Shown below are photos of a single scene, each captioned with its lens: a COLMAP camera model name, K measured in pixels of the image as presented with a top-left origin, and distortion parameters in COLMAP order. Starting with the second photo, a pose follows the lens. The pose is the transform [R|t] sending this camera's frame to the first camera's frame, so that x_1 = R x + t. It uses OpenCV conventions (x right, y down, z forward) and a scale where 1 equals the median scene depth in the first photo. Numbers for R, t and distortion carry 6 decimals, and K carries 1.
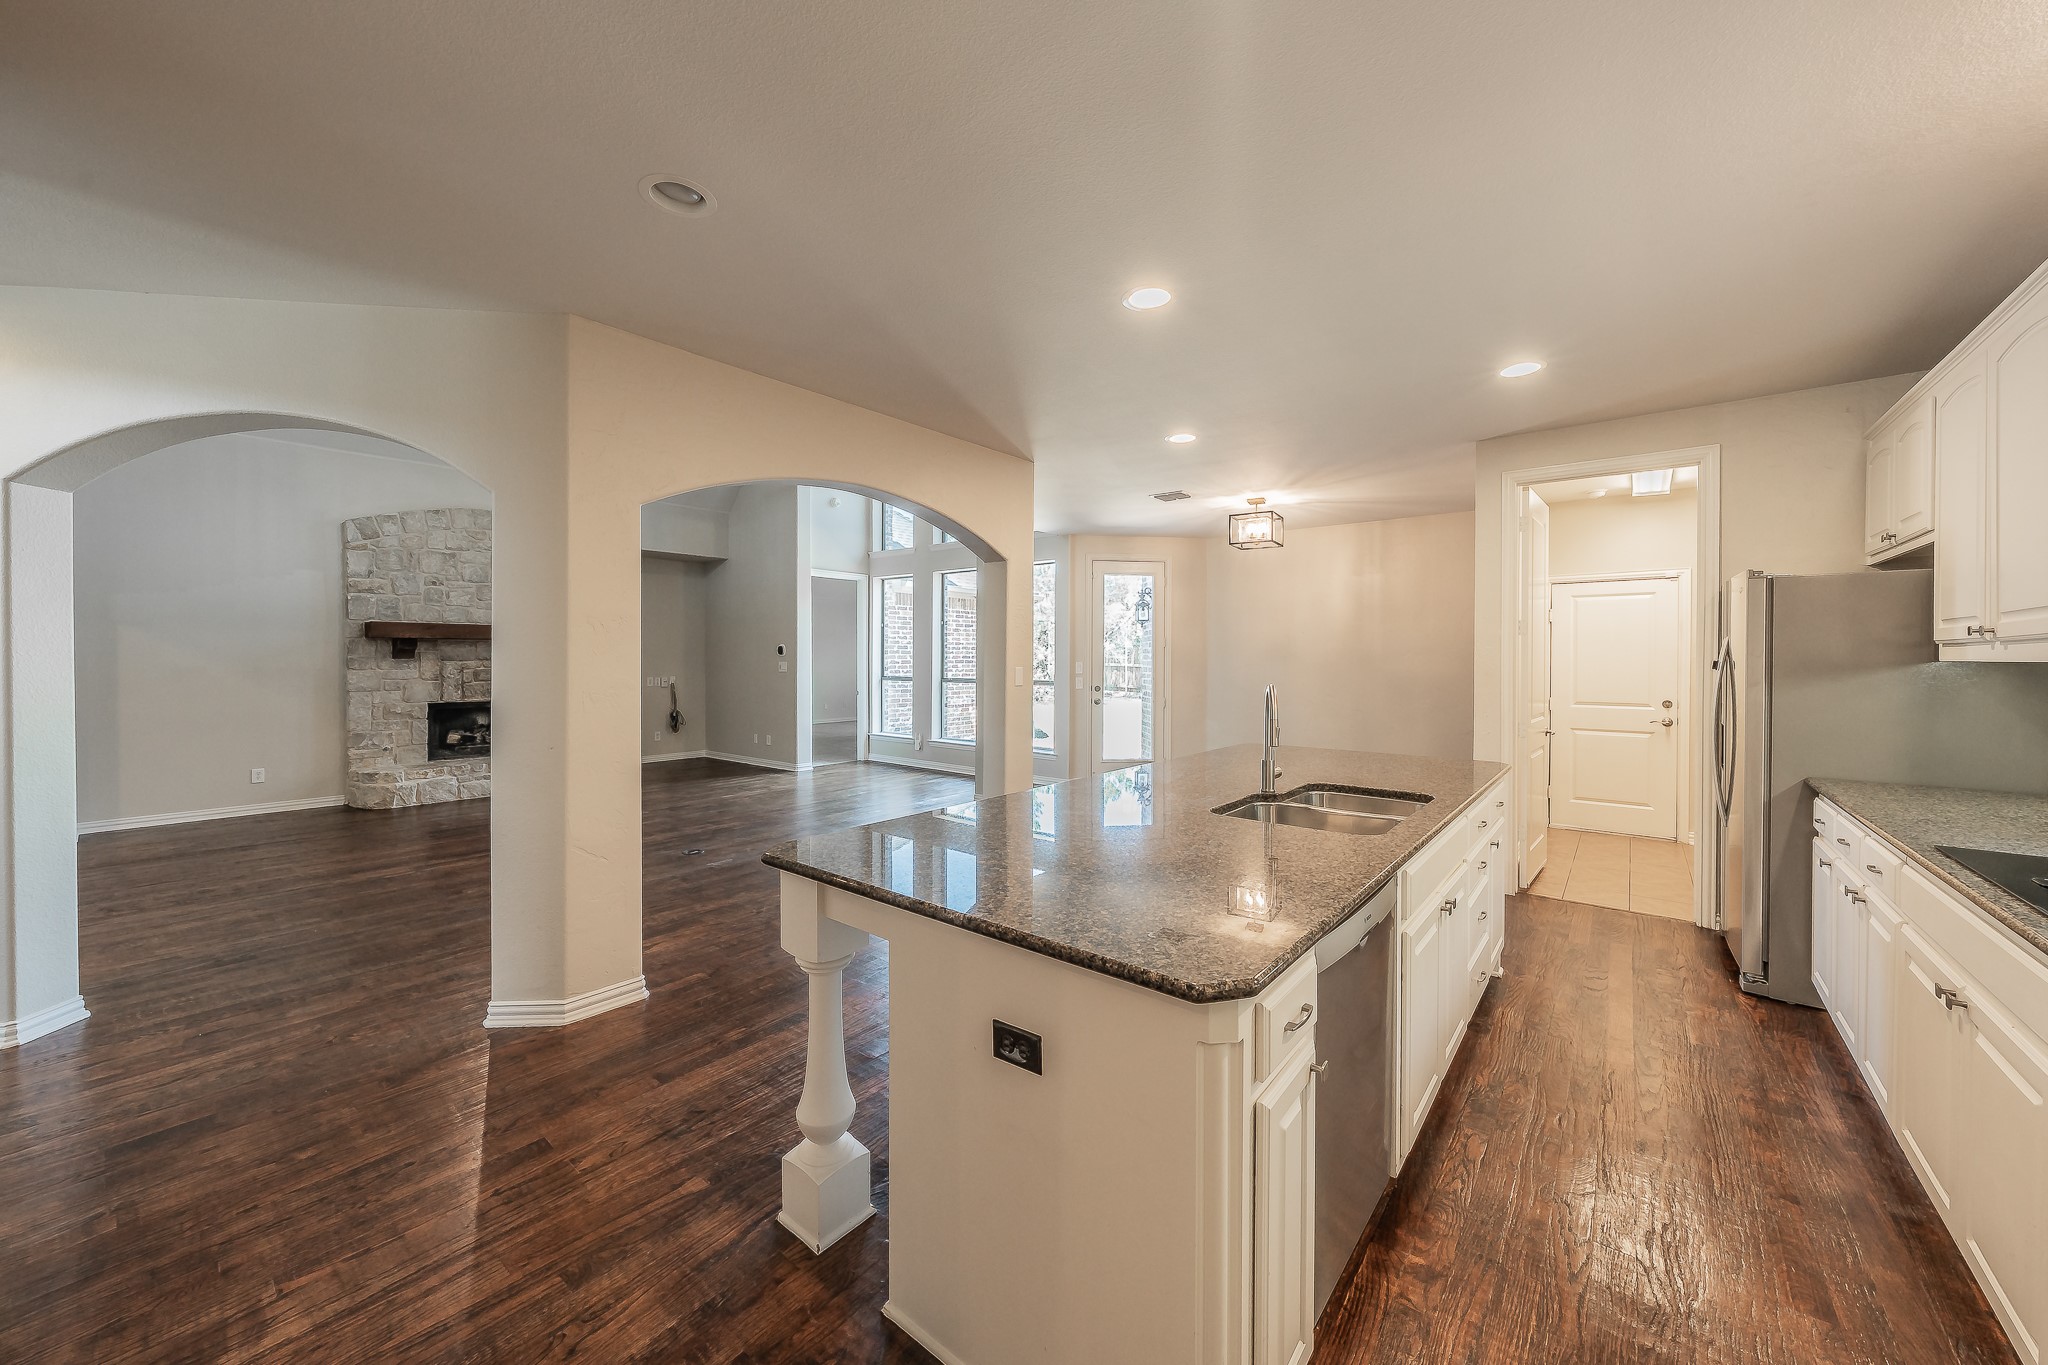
lens RADIAL K [[734.2, 0, 1017.9], [0, 734.2, 665.3], [0, 0, 1]] dist [-0.001150, -0.000155]
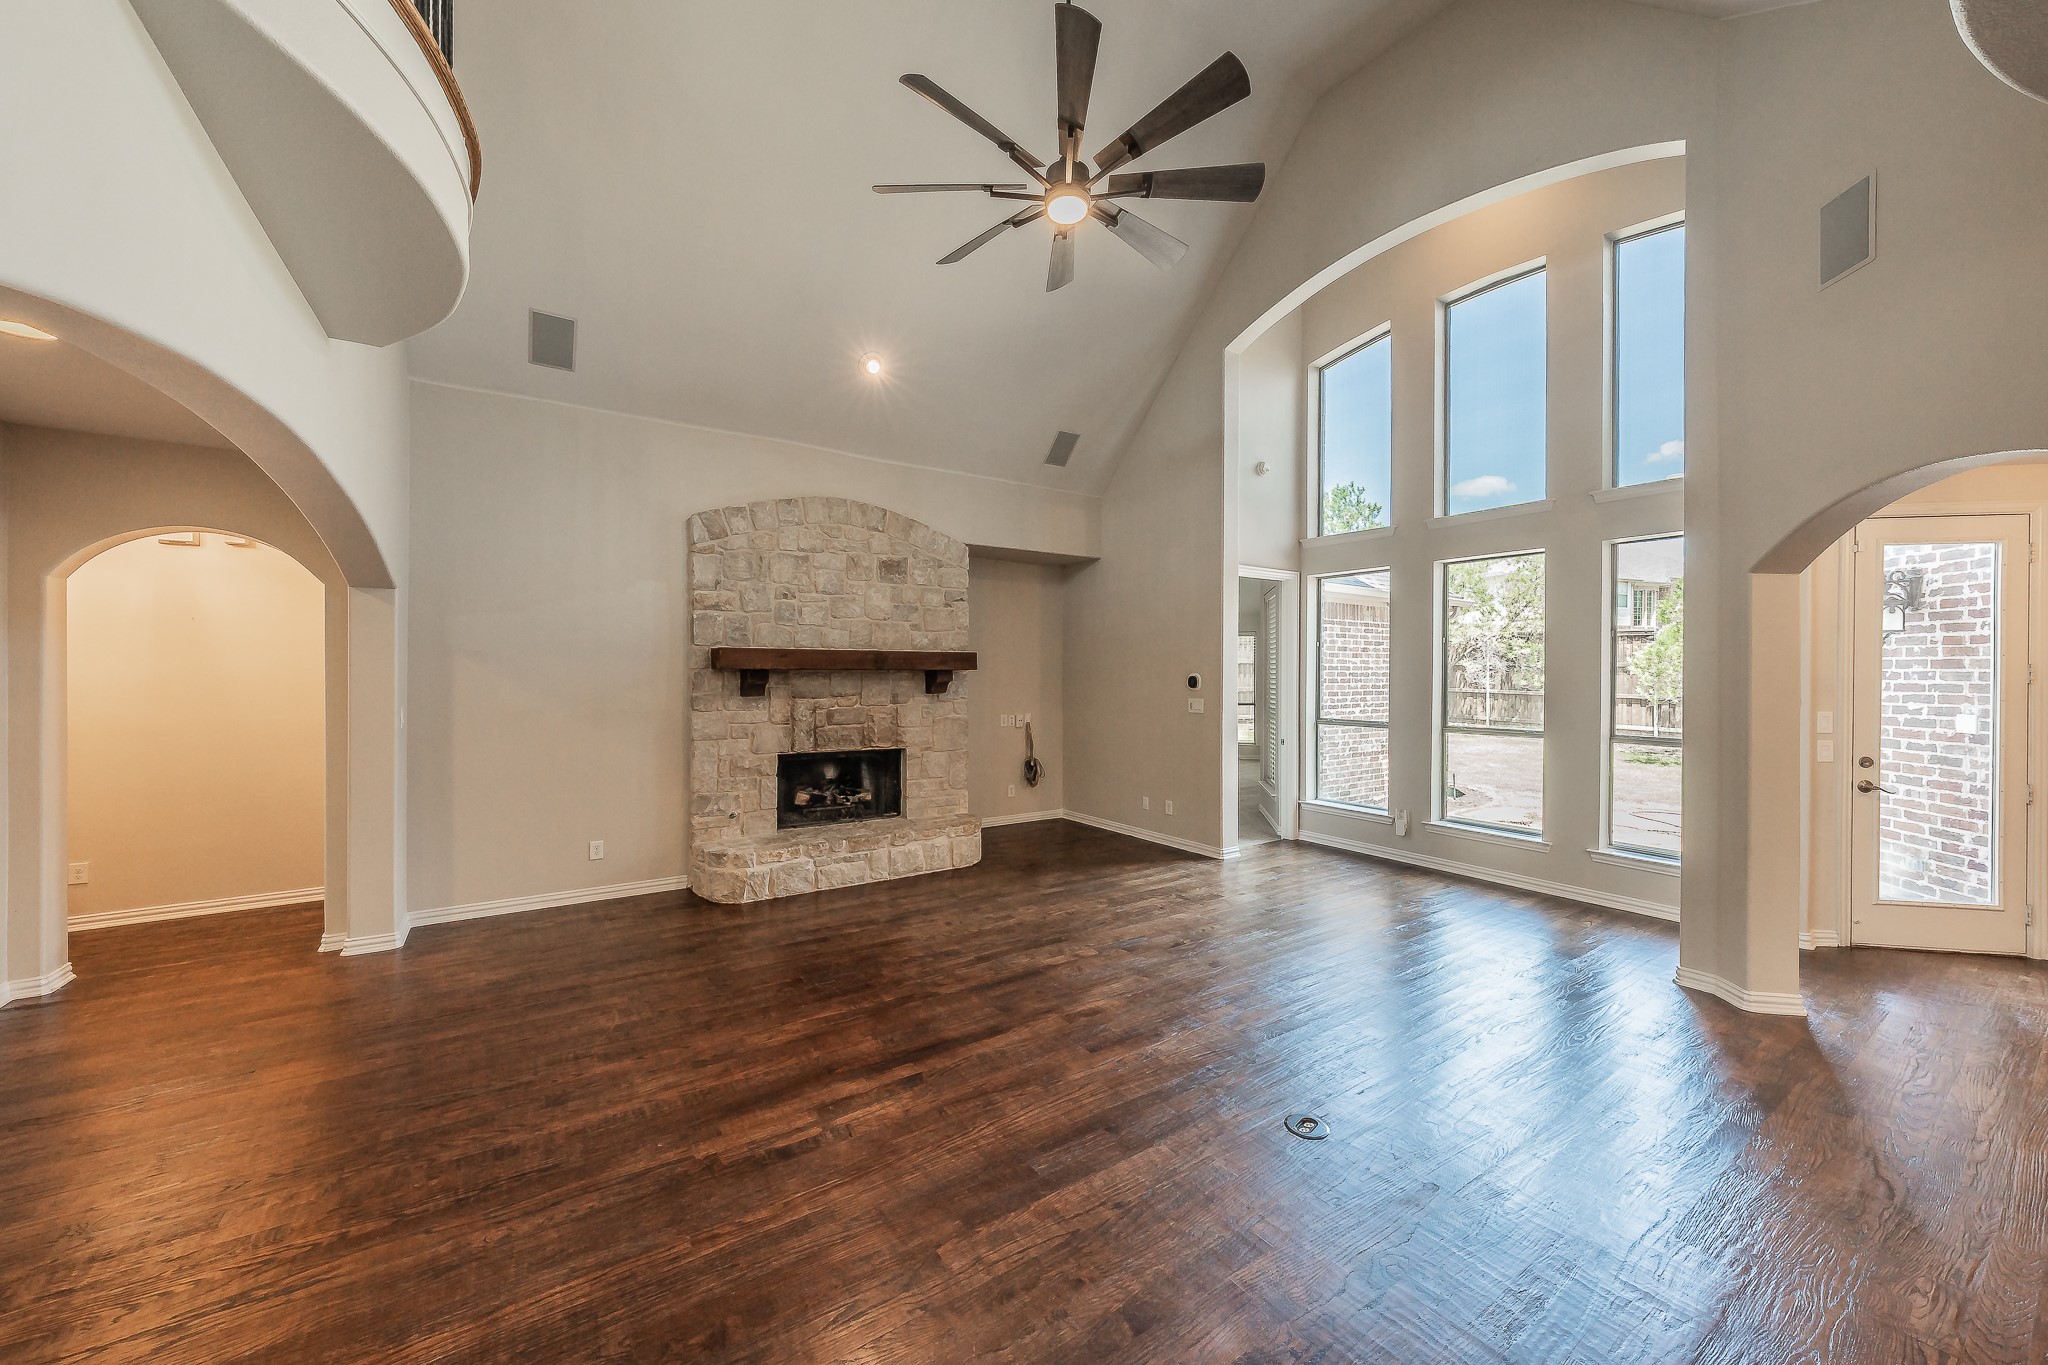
lens RADIAL K [[737.0, 0, 1018.9], [0, 737.0, 677.4], [0, 0, 1]] dist [0.001436, 0.000002]
pose [[0.956308, 0.002702, -0.292347, -0.348971], [-0.004839, 0.999967, -0.006589, -0.024435], [0.292319, 0.007716, 0.956290, 0.349966]]
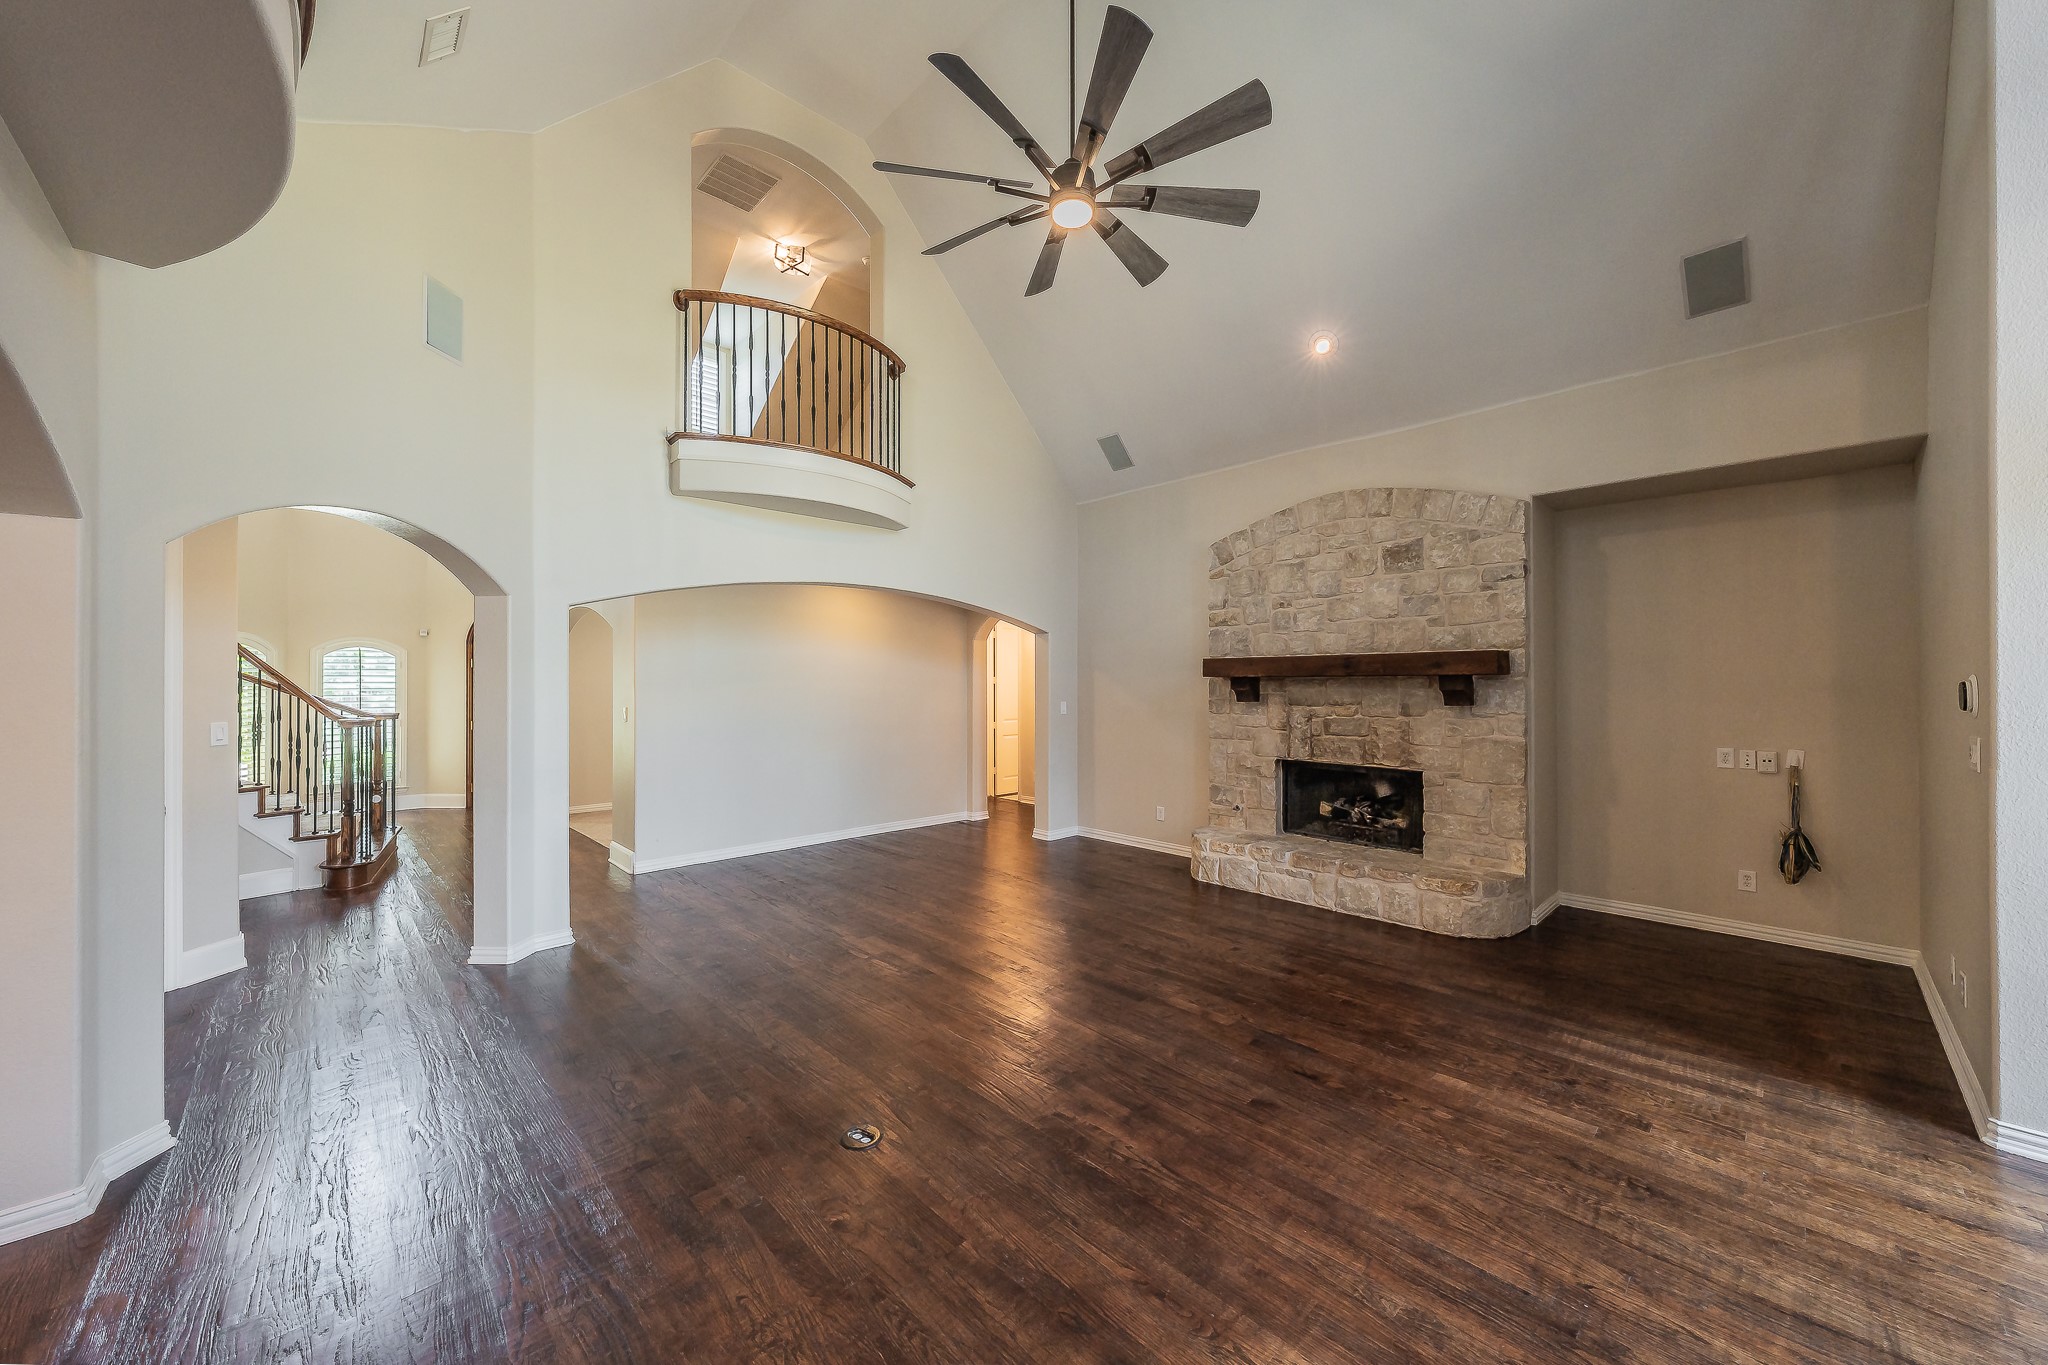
lens RADIAL K [[737.0, 0, 1018.9], [0, 737.0, 677.4], [0, 0, 1]] dist [0.001436, 0.000002]
pose [[-0.112230, -0.004892, -0.993670, 0.010788], [-0.006455, 0.999970, -0.004194, -0.030764], [0.993661, 0.005943, -0.112259, 0.824686]]
